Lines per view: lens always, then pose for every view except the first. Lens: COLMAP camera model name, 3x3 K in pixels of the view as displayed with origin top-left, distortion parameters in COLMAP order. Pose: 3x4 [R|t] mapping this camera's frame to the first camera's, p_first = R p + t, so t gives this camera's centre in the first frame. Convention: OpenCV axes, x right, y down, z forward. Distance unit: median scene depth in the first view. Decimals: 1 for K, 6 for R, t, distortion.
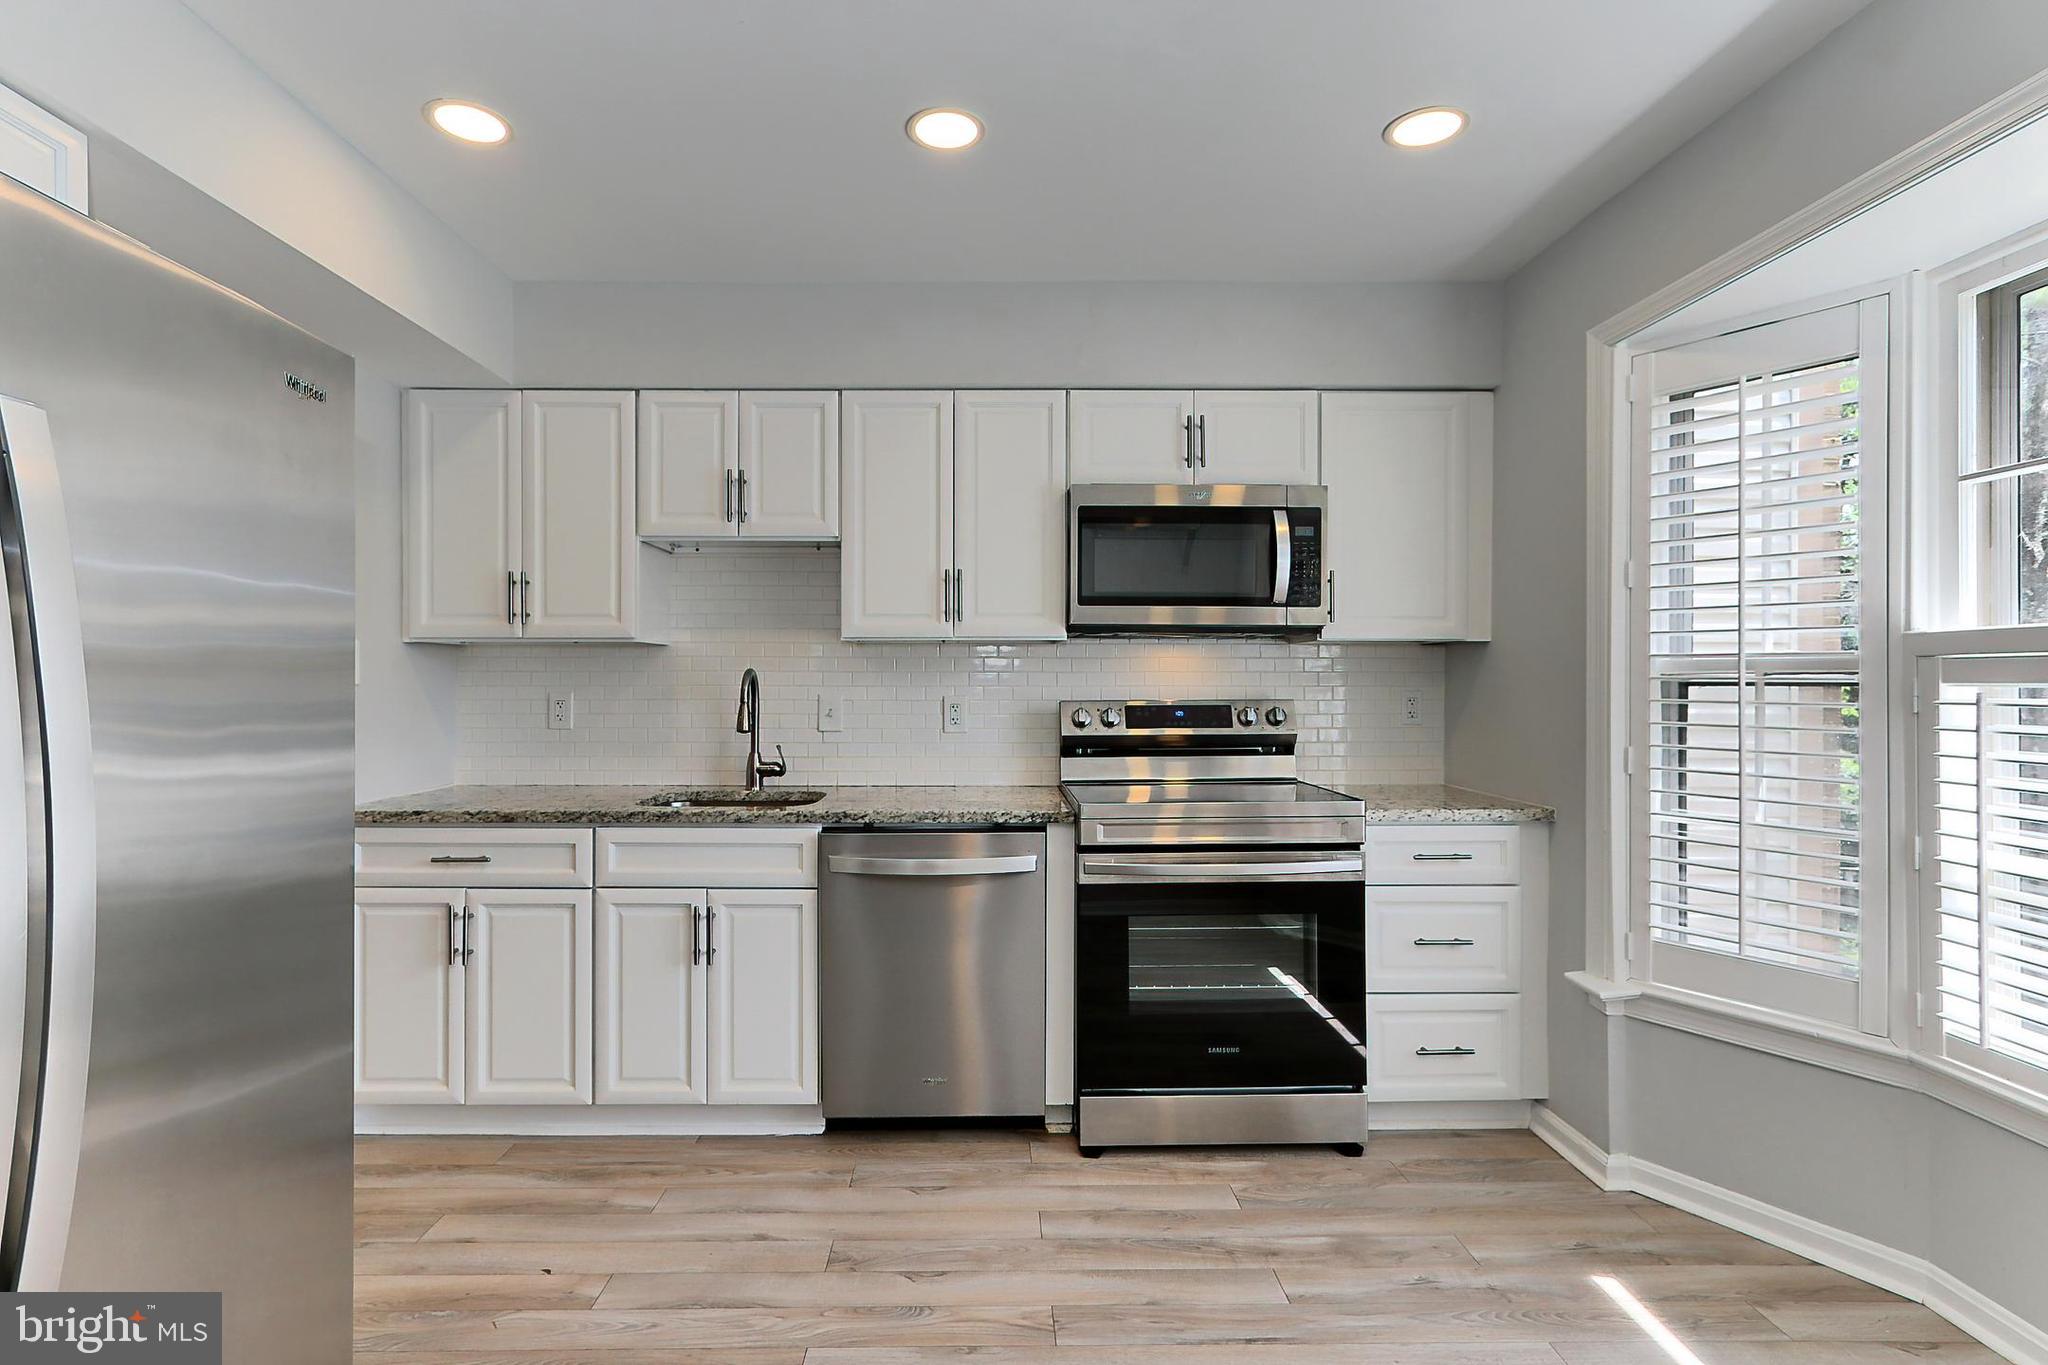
lens RADIAL K [[906.7, 0, 1034.0], [0, 906.7, 682.9], [0, 0, 1]] dist [-0.015471, 0.007484]
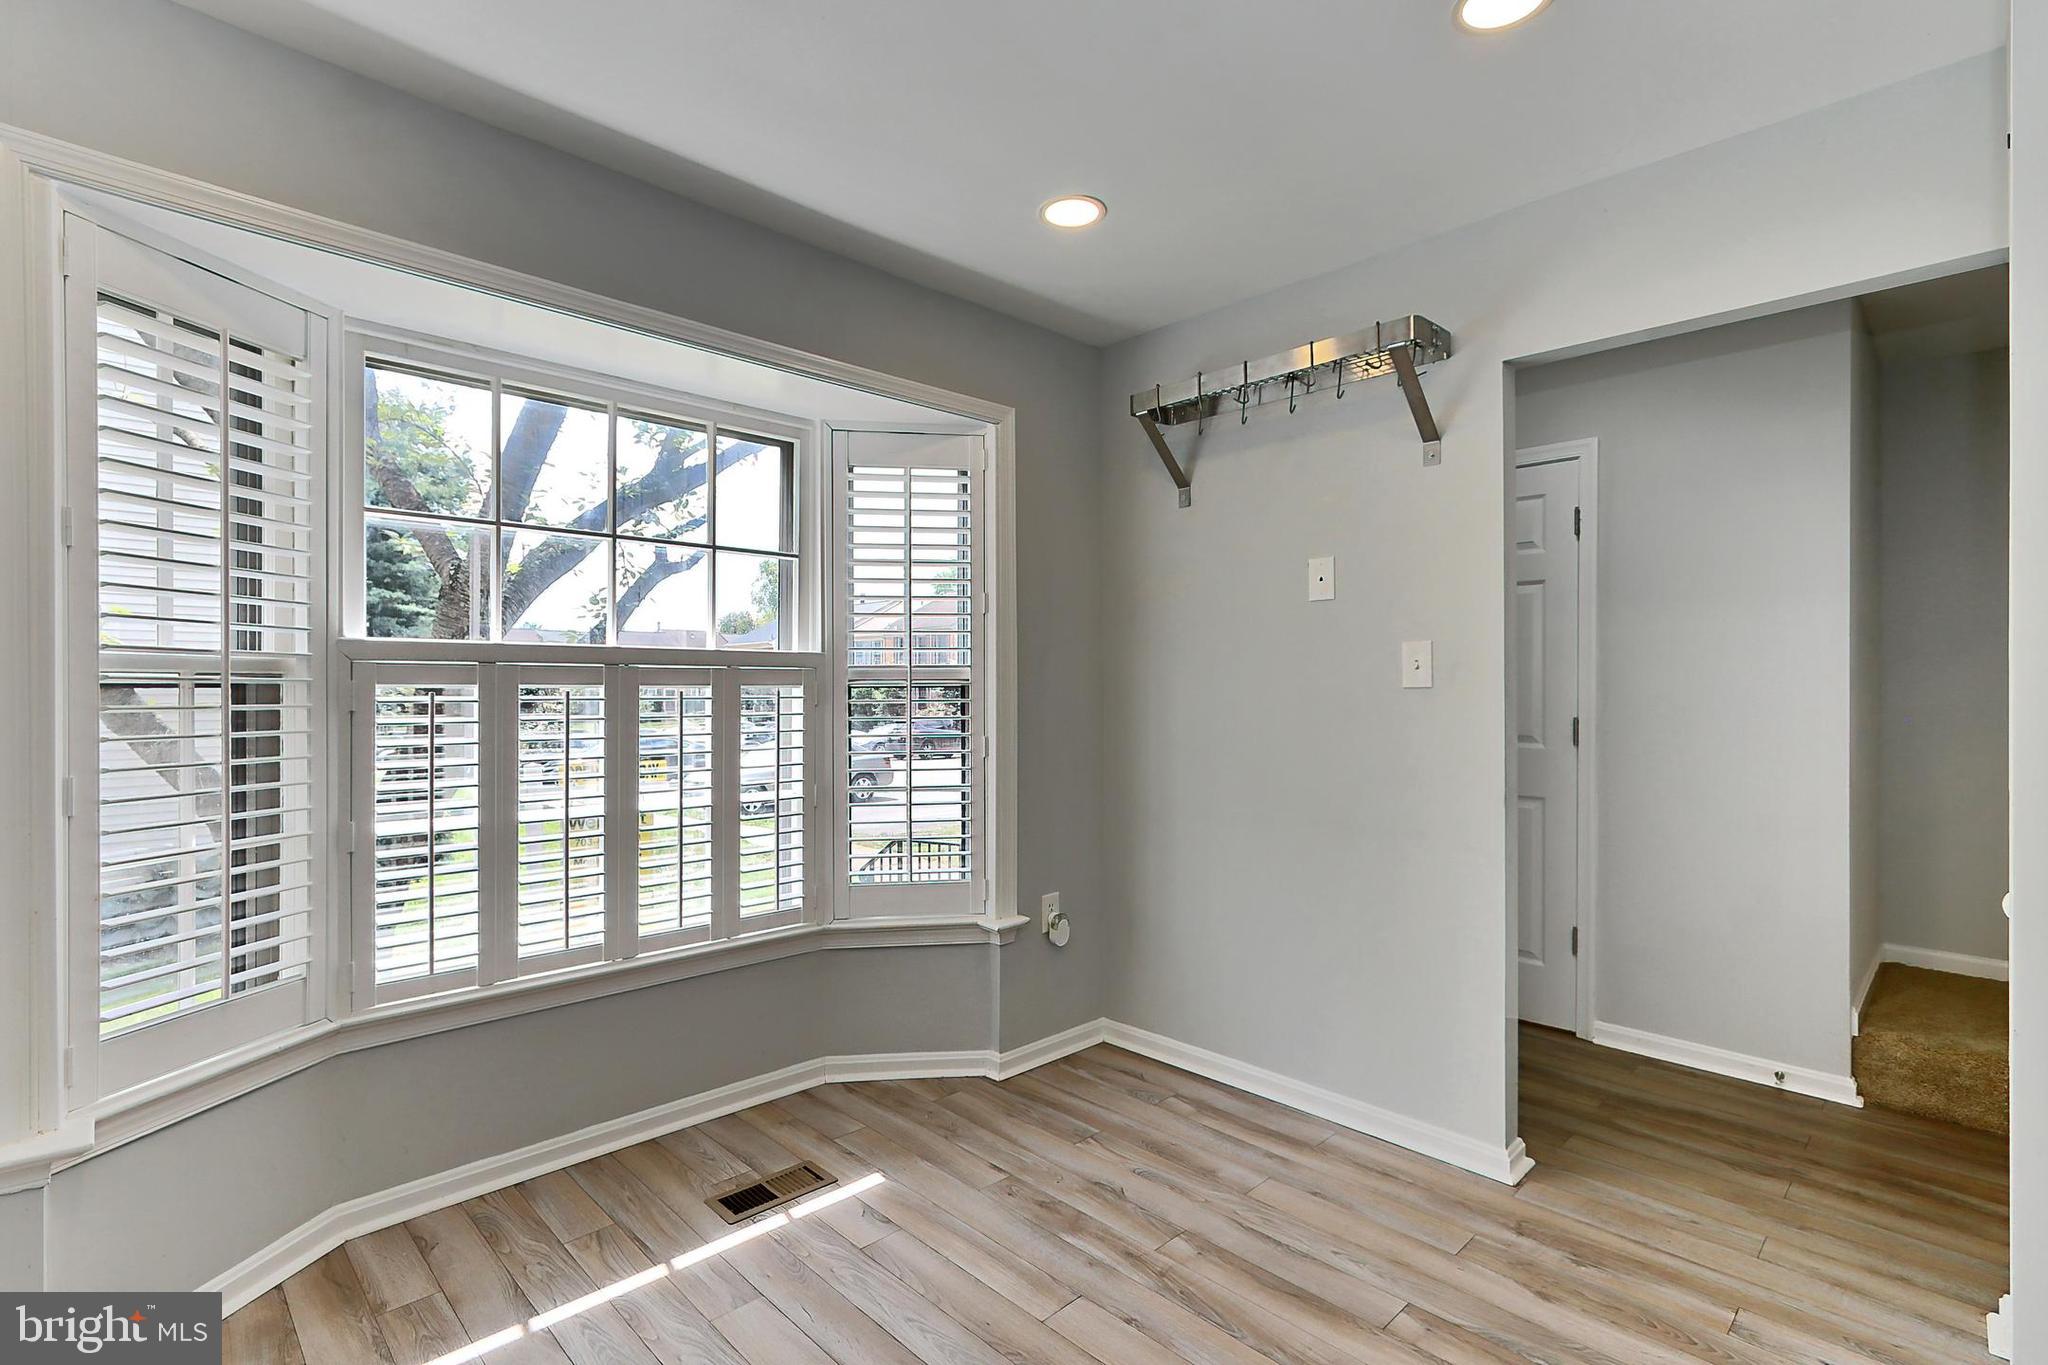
lens RADIAL K [[991.6, 0, 1024.3], [0, 991.6, 674.5], [0, 0, 1]] dist [-0.002019, -0.000130]
pose [[-0.678222, 0.005307, 0.734838, -0.366264], [-0.001816, 0.999959, -0.008898, -0.001959], [-0.734855, -0.007369, -0.678184, 0.927219]]
